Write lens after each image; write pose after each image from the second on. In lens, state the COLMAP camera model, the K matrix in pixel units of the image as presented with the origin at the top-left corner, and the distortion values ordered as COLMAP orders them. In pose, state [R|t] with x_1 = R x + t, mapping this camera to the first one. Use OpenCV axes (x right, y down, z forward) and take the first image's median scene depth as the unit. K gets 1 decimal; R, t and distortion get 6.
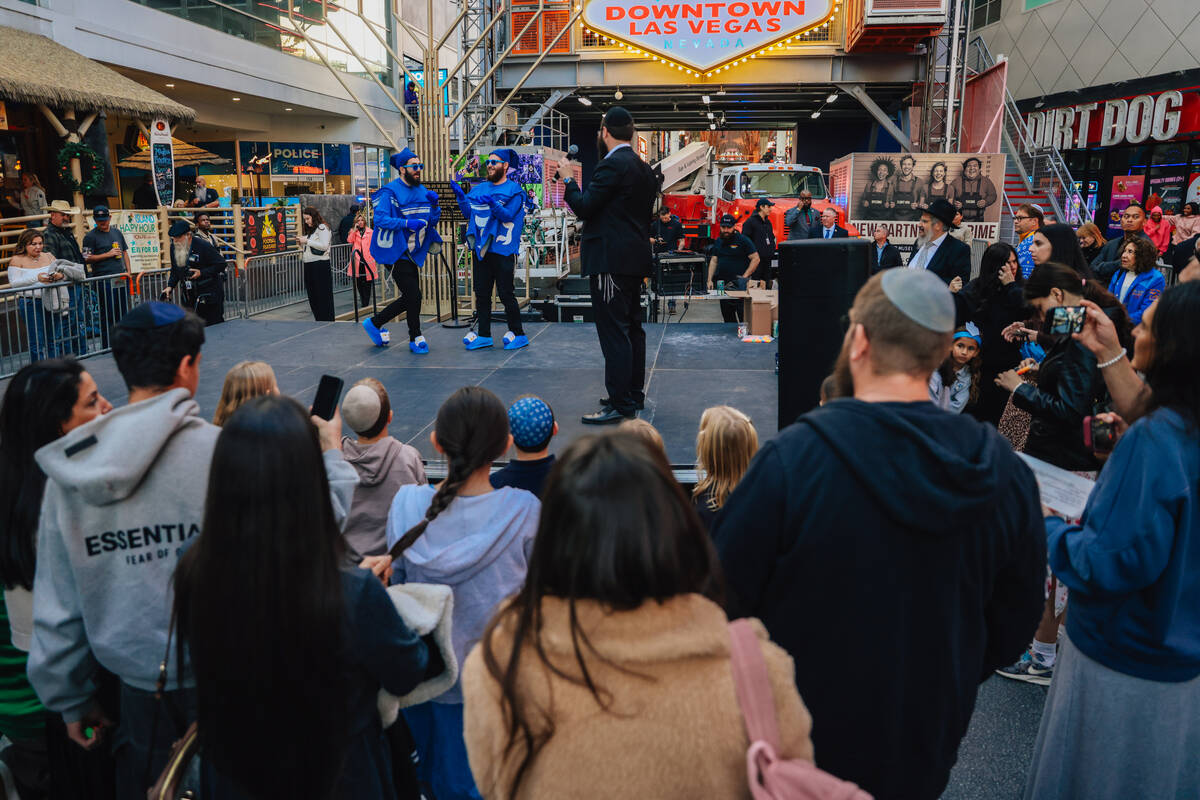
lens RADIAL K [[854.1, 0, 600.9], [0, 854.1, 446.1], [0, 0, 1]] dist [-0.090370, 0.069983]
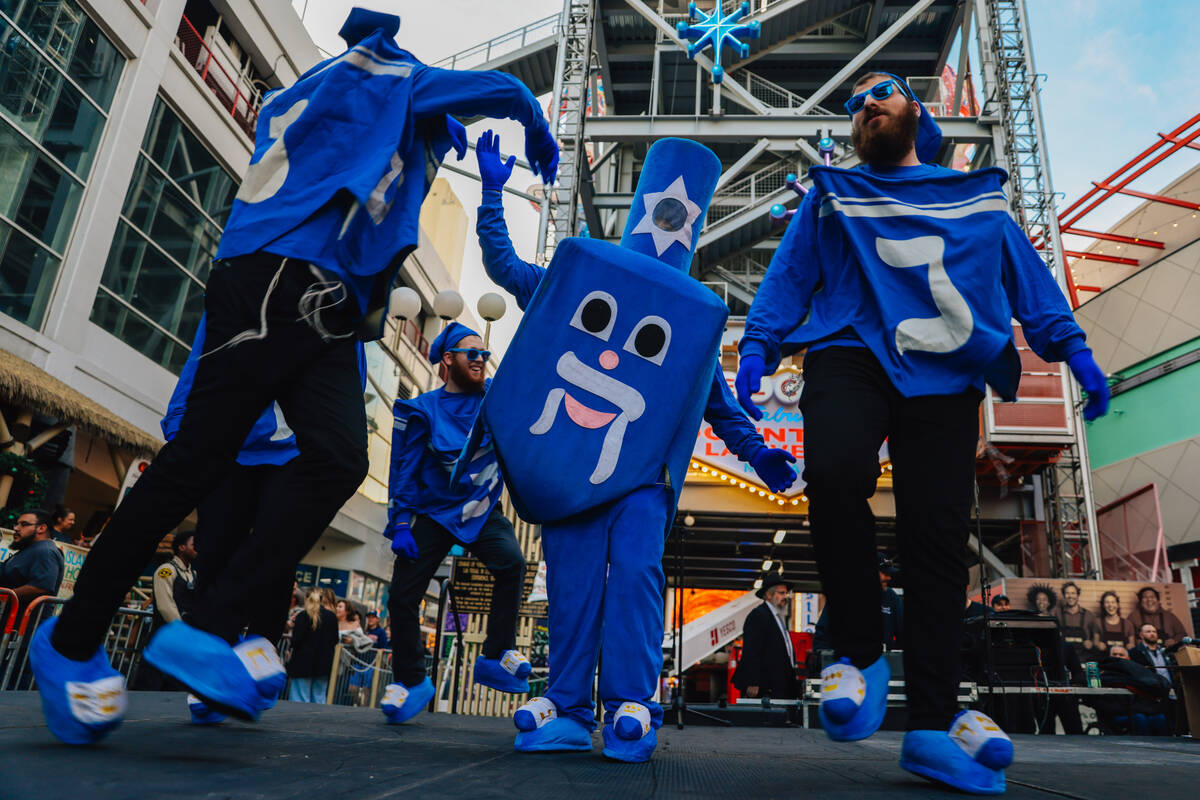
lens RADIAL K [[854.1, 0, 600.9], [0, 854.1, 446.1], [0, 0, 1]] dist [-0.090370, 0.069983]
pose [[0.997266, 0.058943, 0.044562, -0.131132], [-0.024701, 0.834301, -0.550756, 0.000311], [-0.069641, 0.548150, 0.833476, 0.283660]]
